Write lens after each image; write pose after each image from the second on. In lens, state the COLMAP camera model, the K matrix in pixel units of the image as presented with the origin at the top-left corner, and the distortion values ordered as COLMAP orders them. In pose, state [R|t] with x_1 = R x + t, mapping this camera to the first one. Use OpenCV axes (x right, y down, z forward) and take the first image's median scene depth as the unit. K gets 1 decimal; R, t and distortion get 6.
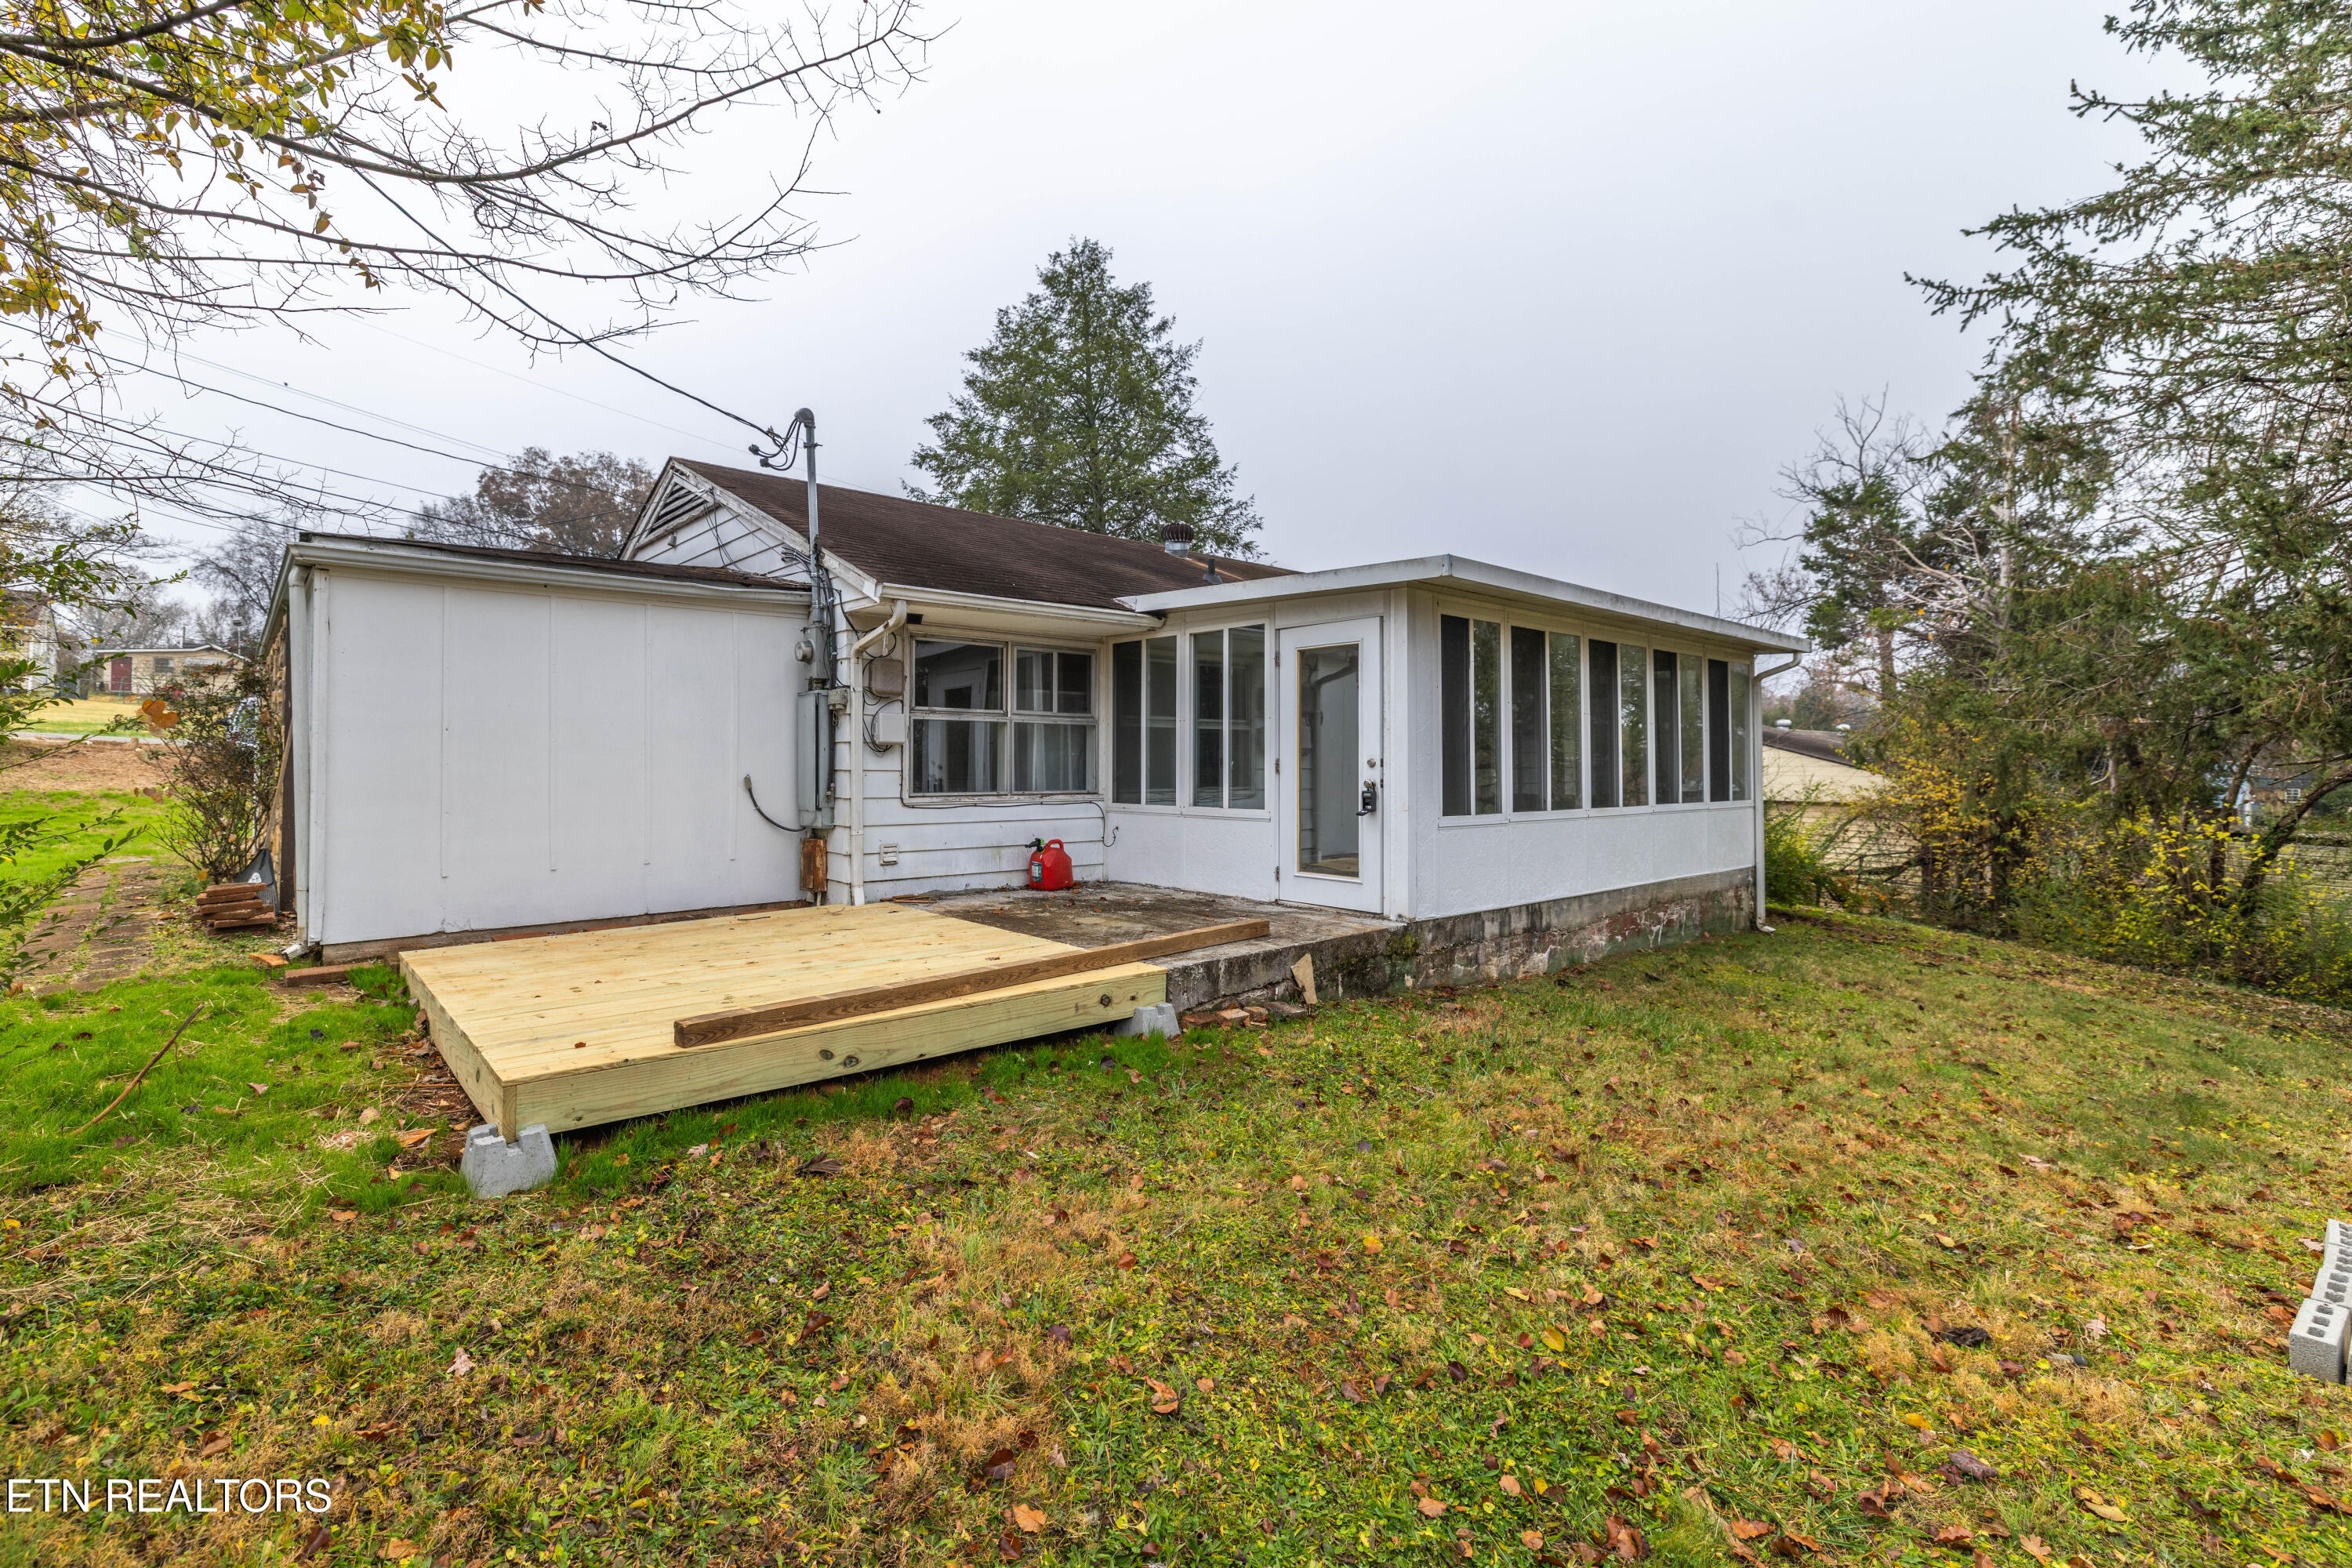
lens RADIAL K [[1021.1, 0, 1162.0], [0, 1021.1, 770.8], [0, 0, 1]] dist [-0.001660, -0.000007]
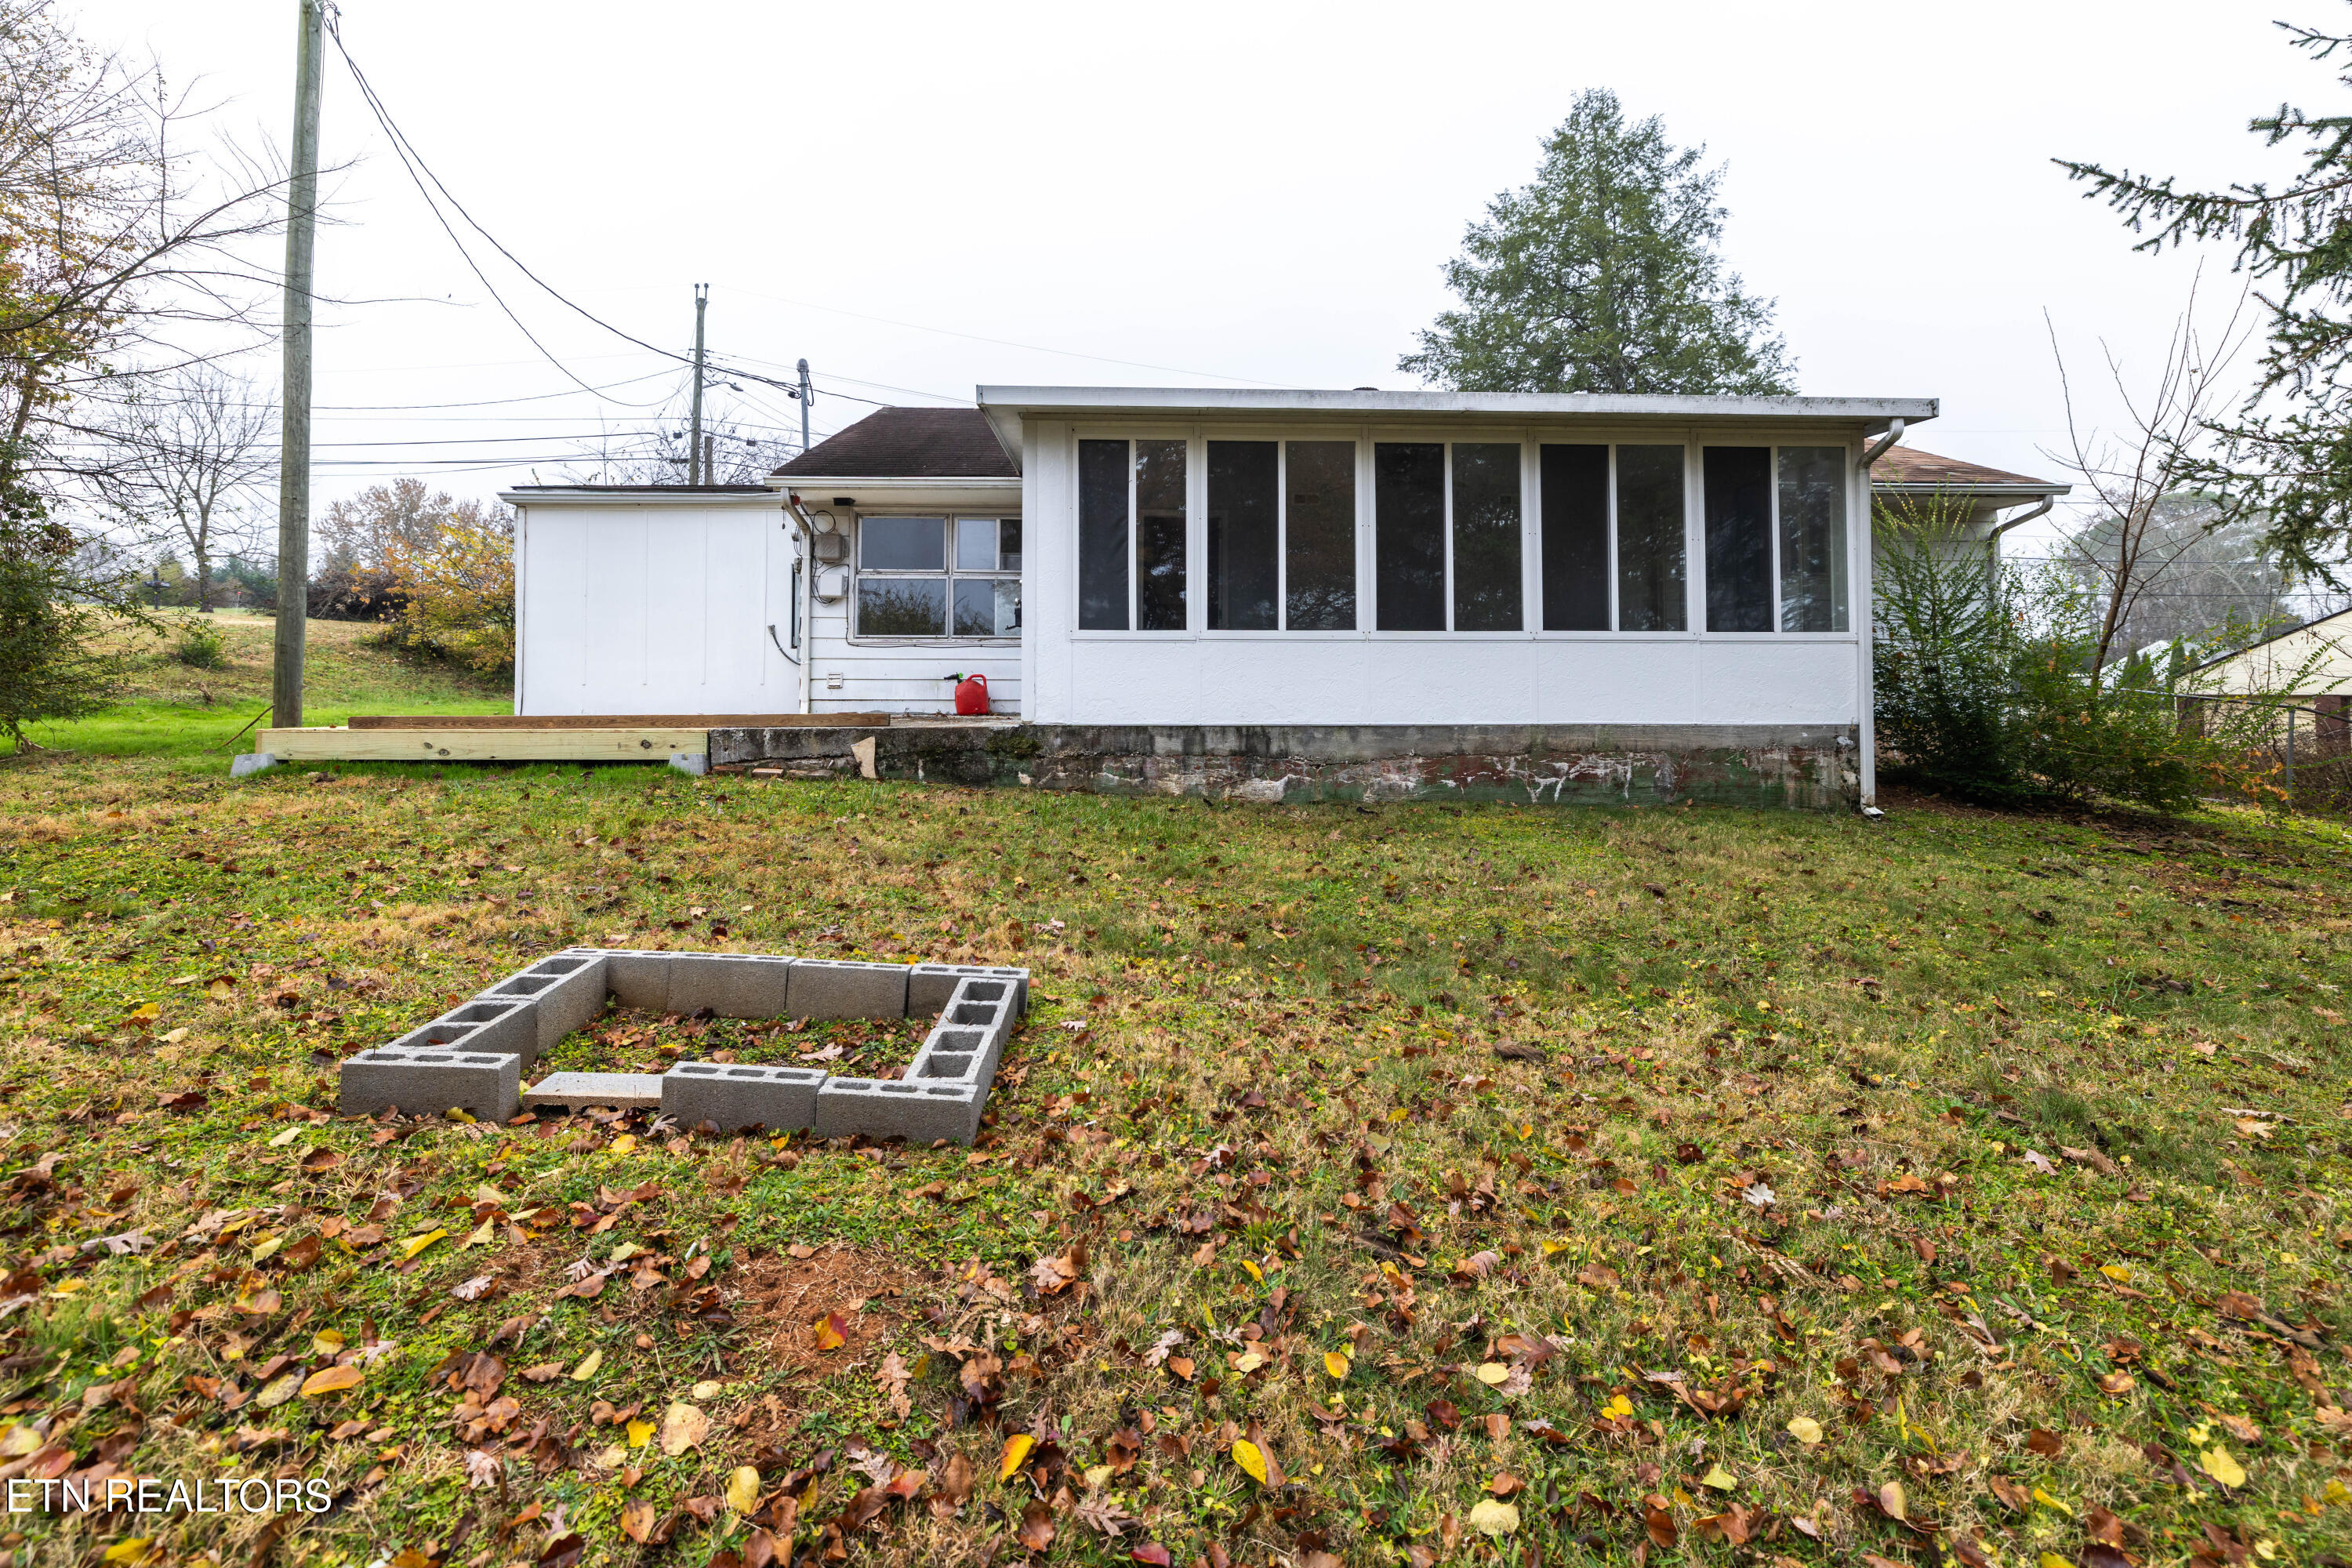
lens RADIAL K [[1027.4, 0, 1181.5], [0, 1027.4, 690.8], [0, 0, 1]] dist [0.000864, 0.000073]
pose [[0.802058, -0.003151, -0.597238, 0.907990], [0.003047, 0.999995, -0.001184, 0.099359], [0.597239, -0.000870, 0.802063, 0.189769]]
